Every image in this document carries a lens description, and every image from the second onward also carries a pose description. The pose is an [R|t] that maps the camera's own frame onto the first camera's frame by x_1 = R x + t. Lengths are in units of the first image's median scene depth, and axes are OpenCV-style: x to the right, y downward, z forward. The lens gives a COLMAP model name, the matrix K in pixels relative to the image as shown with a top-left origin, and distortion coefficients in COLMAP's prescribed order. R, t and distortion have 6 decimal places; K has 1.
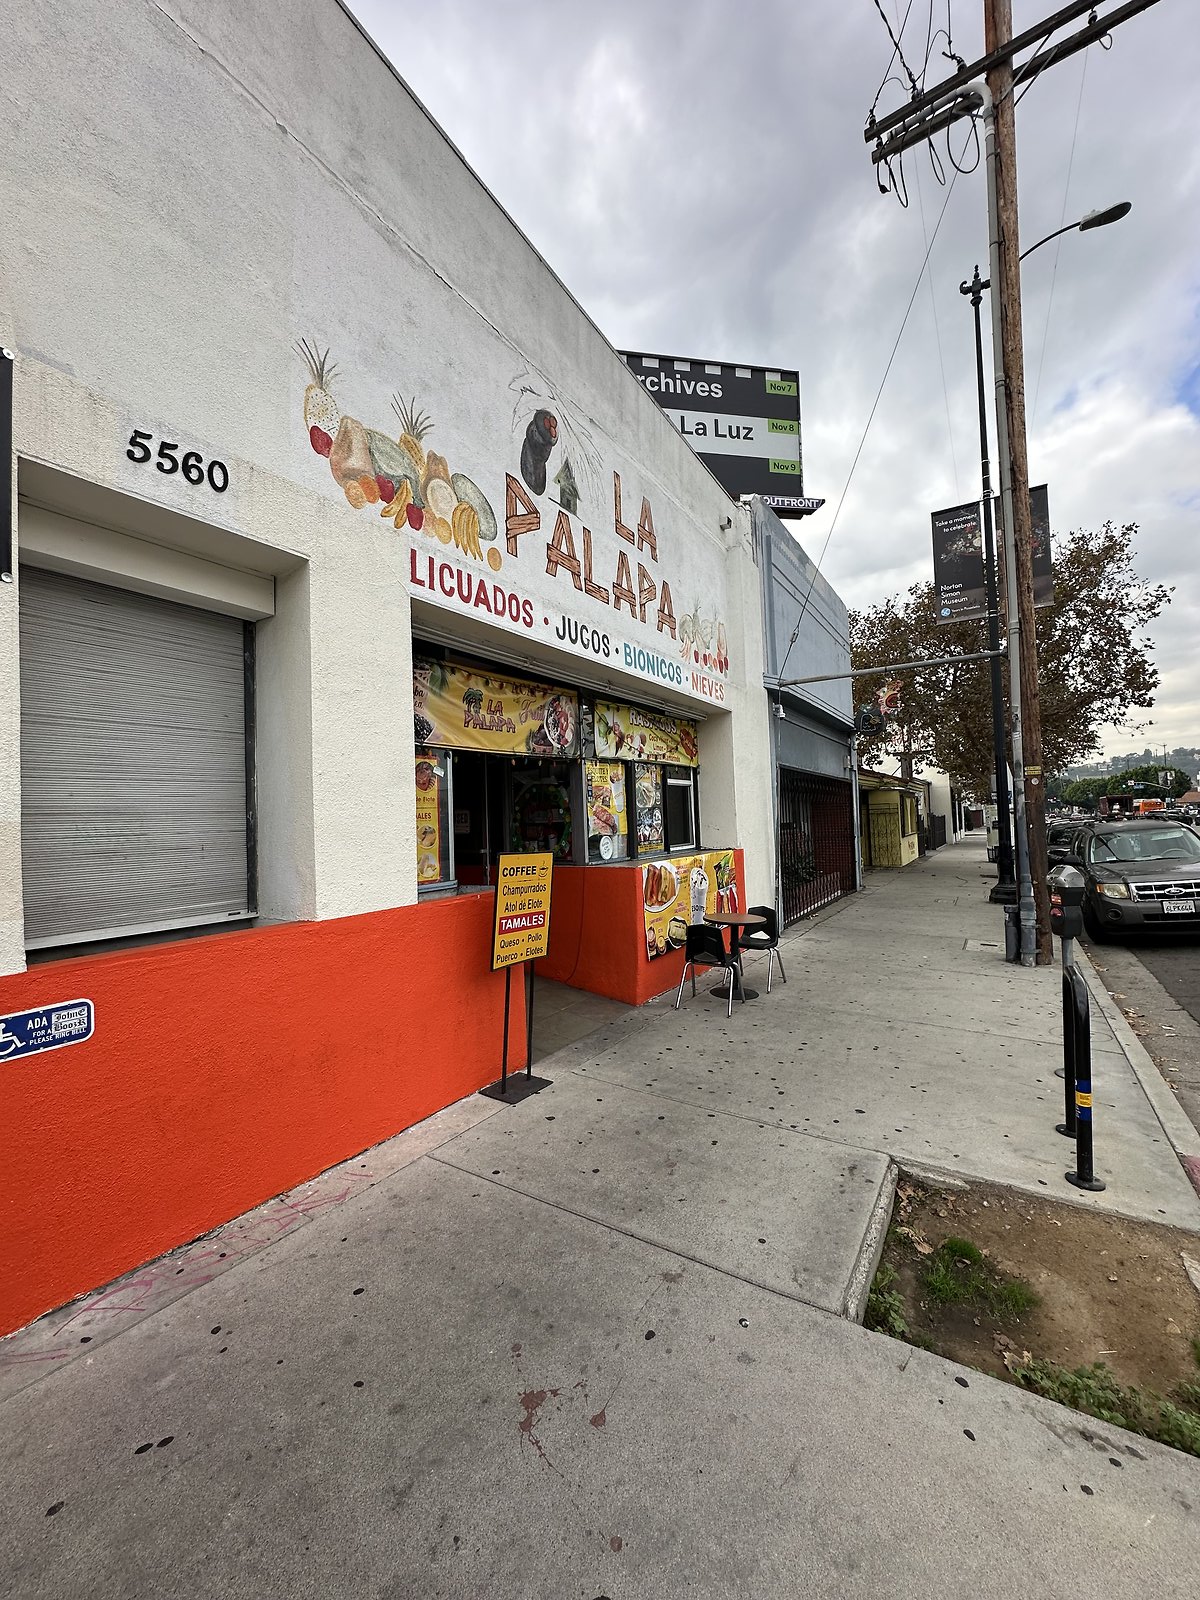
lens RADIAL K [[637.3, 0, 600.0], [0, 637.3, 800.0], [0, 0, 1]] dist [-0.005821, -0.000159]
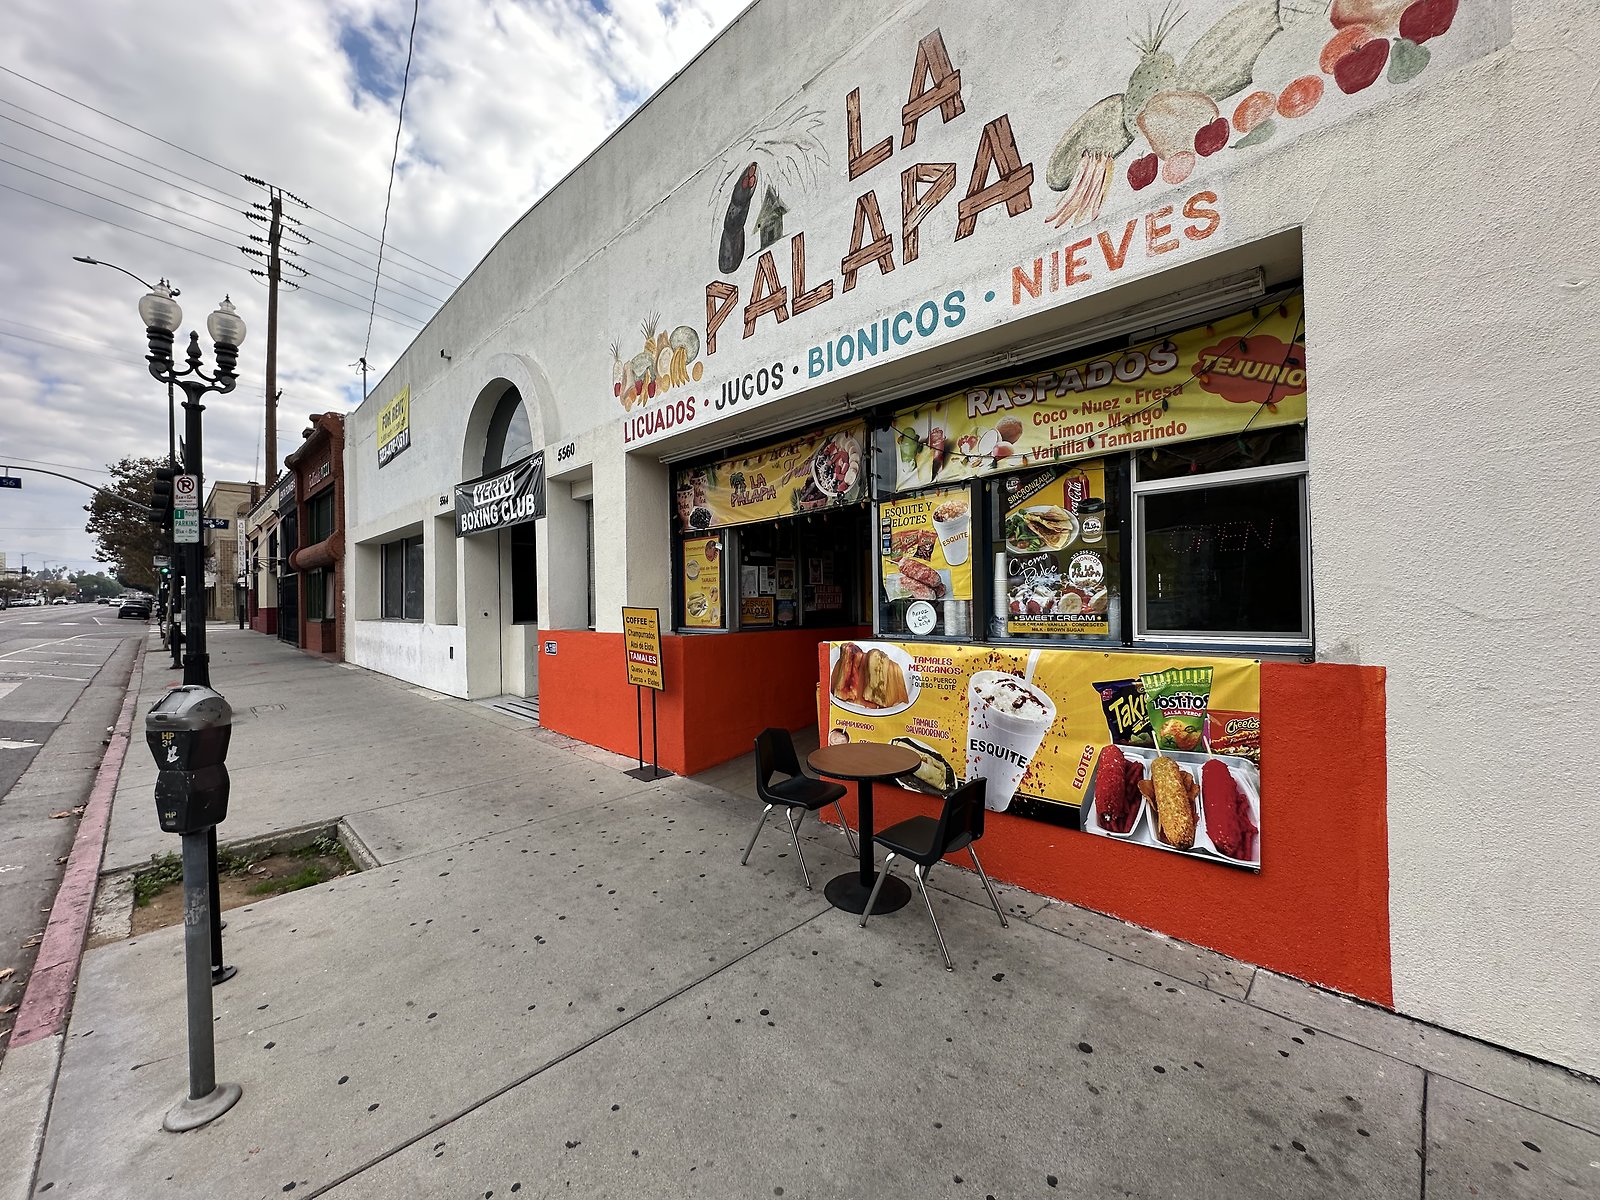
lens RADIAL K [[636.7, 0, 798.1], [0, 636.7, 602.7], [0, 0, 1]] dist [-0.002738, 0.000352]
pose [[-0.218213, 0.038157, -0.975155, 0.825229], [0.051302, 0.998302, 0.027583, 0.036789], [0.974552, -0.044008, -0.219800, 1.174766]]
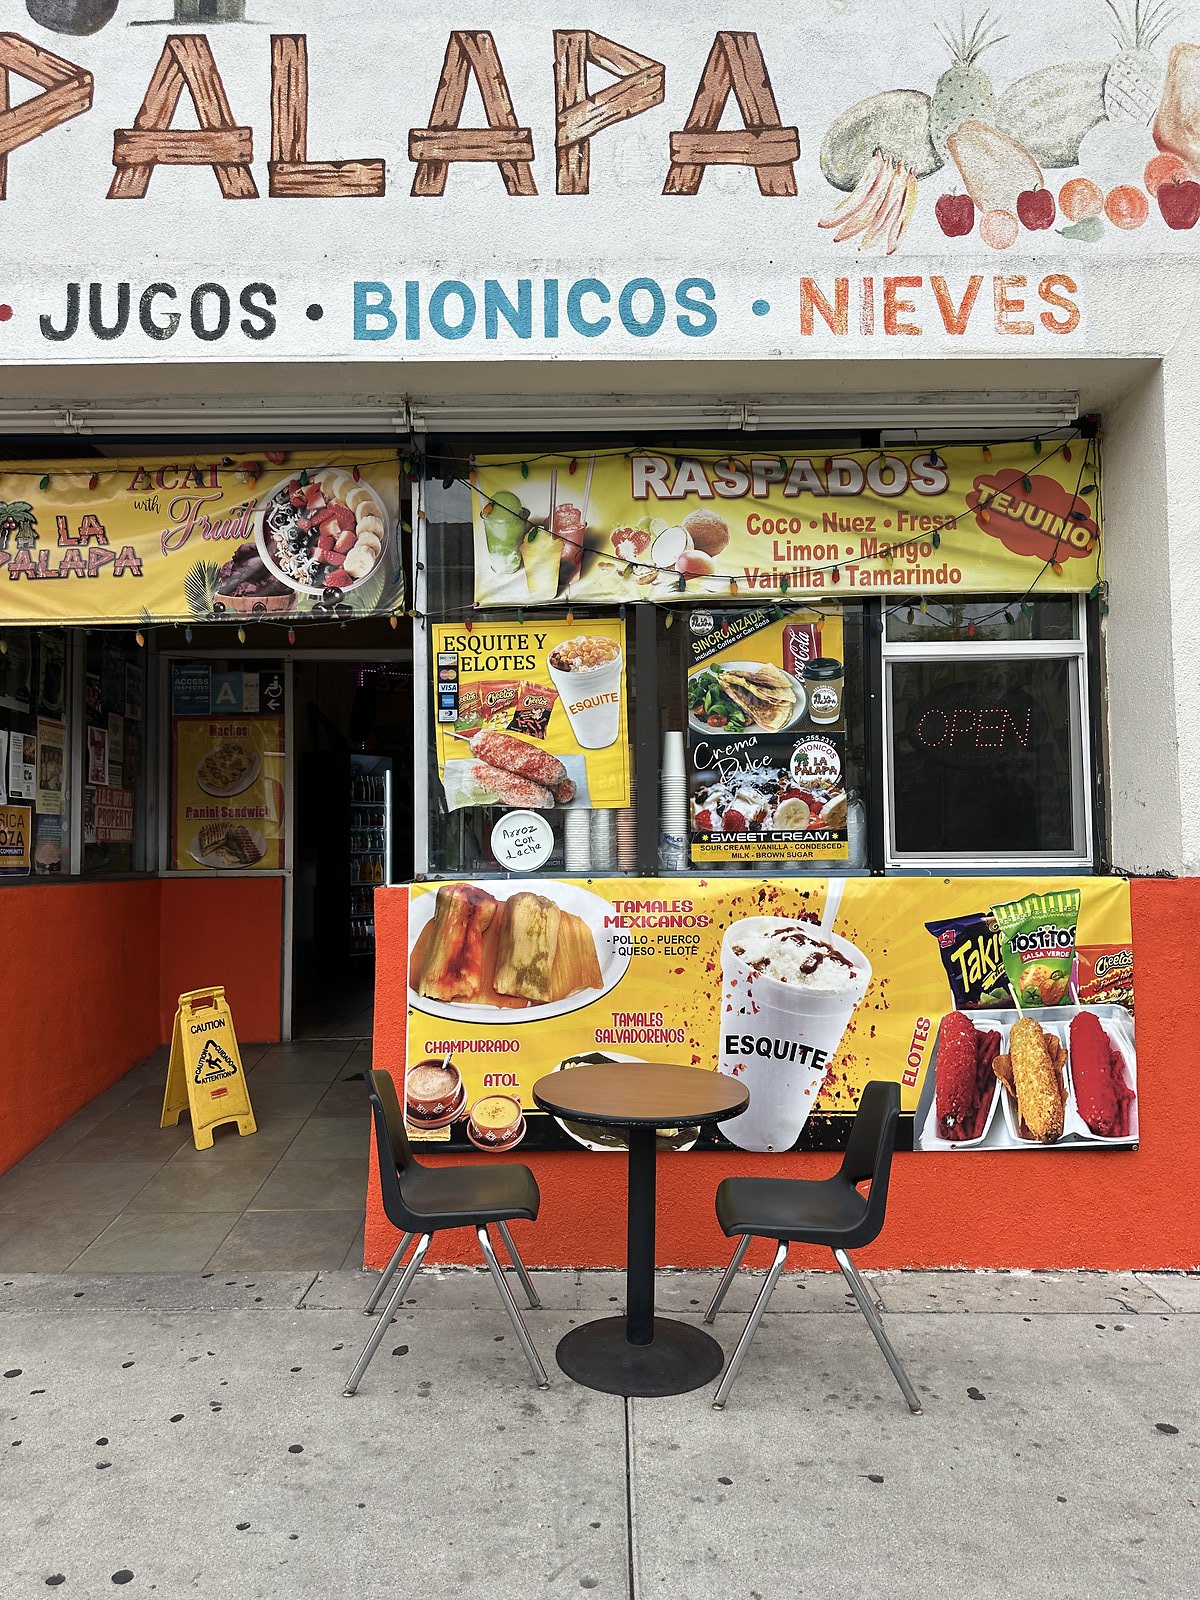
lens RADIAL K [[1123.7, 0, 603.5], [0, 1123.7, 810.9], [0, 0, 1]] dist [0.068700, -0.084428]
pose [[0.531971, -0.005308, -0.846746, 0.694653], [0.016571, 0.999854, 0.004143, 0.062977], [0.846600, -0.016236, 0.531982, 0.786153]]
